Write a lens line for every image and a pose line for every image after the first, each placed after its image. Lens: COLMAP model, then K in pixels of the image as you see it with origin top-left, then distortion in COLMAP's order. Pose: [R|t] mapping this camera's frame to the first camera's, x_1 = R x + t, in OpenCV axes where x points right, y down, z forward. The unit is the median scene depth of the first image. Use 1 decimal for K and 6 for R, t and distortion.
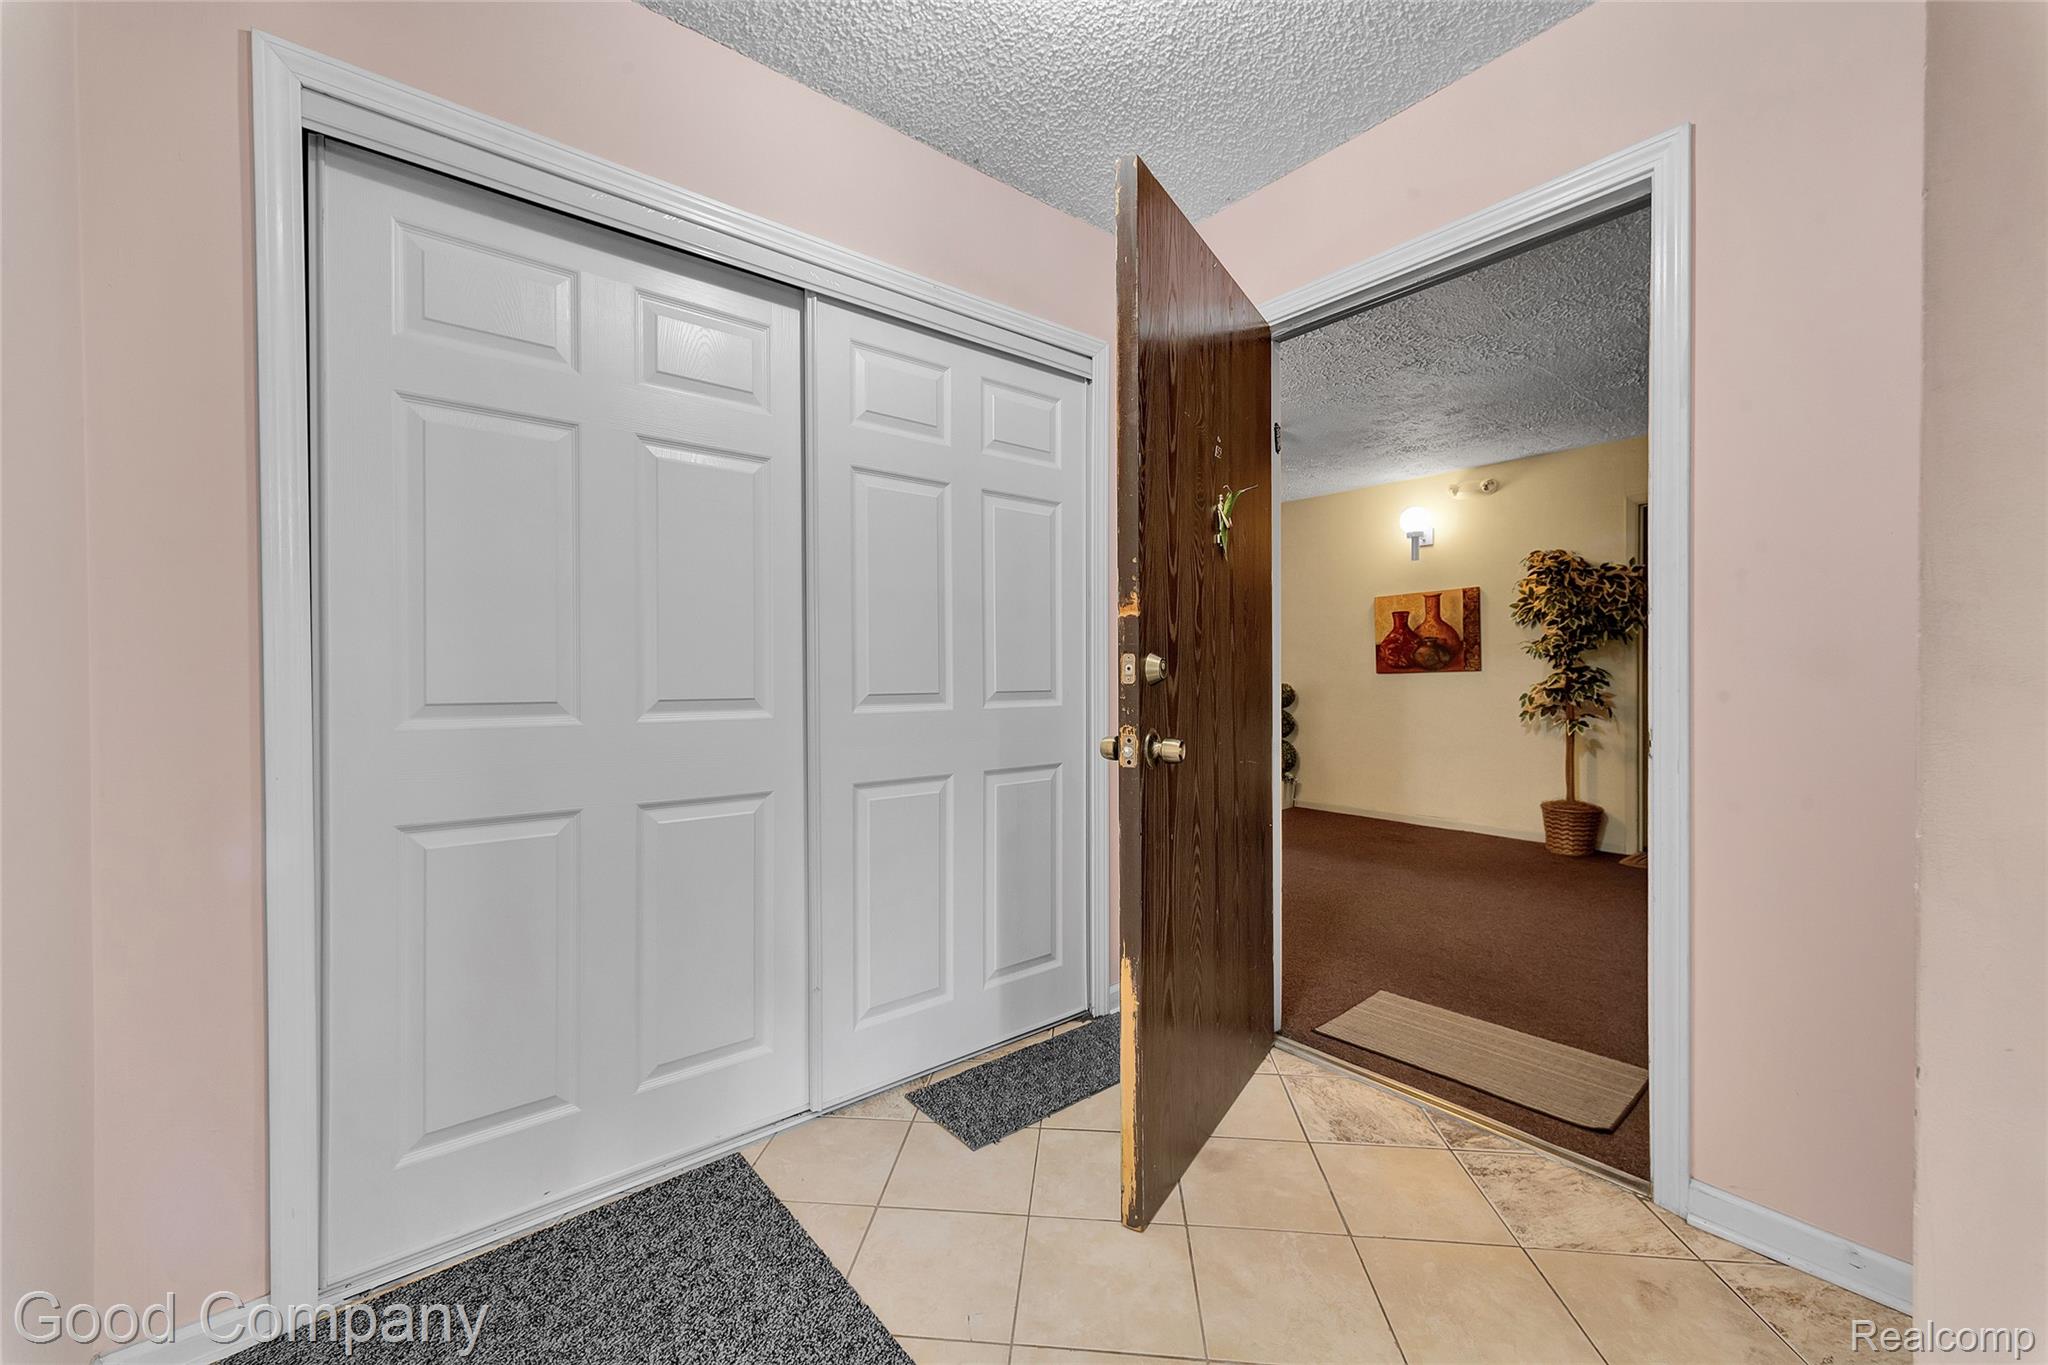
lens RADIAL K [[793.0, 0, 1030.9], [0, 793.0, 685.5], [0, 0, 1]] dist [0.006473, -0.001006]
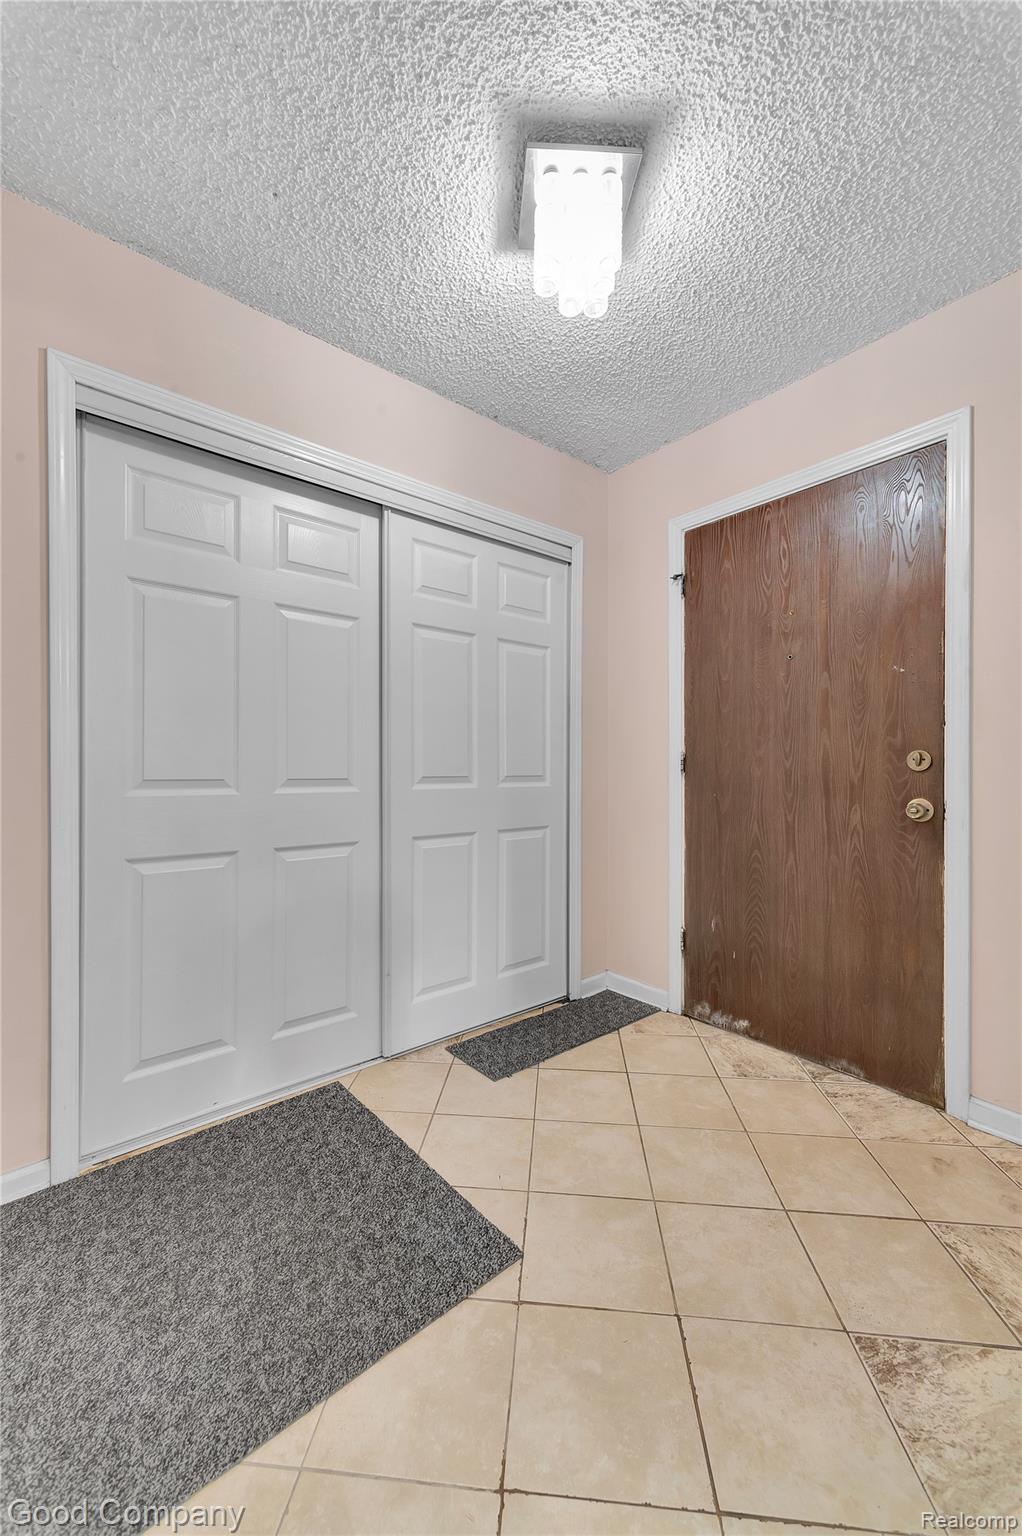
lens RADIAL K [[599.0, 0, 505.1], [0, 599.0, 773.9], [0, 0, 1]] dist [0.003159, -0.000042]
pose [[0.999982, 0.005386, -0.002739, -0.053626], [-0.005399, 0.999973, -0.004896, 0.011999], [0.002713, 0.004911, 0.999984, -0.134525]]
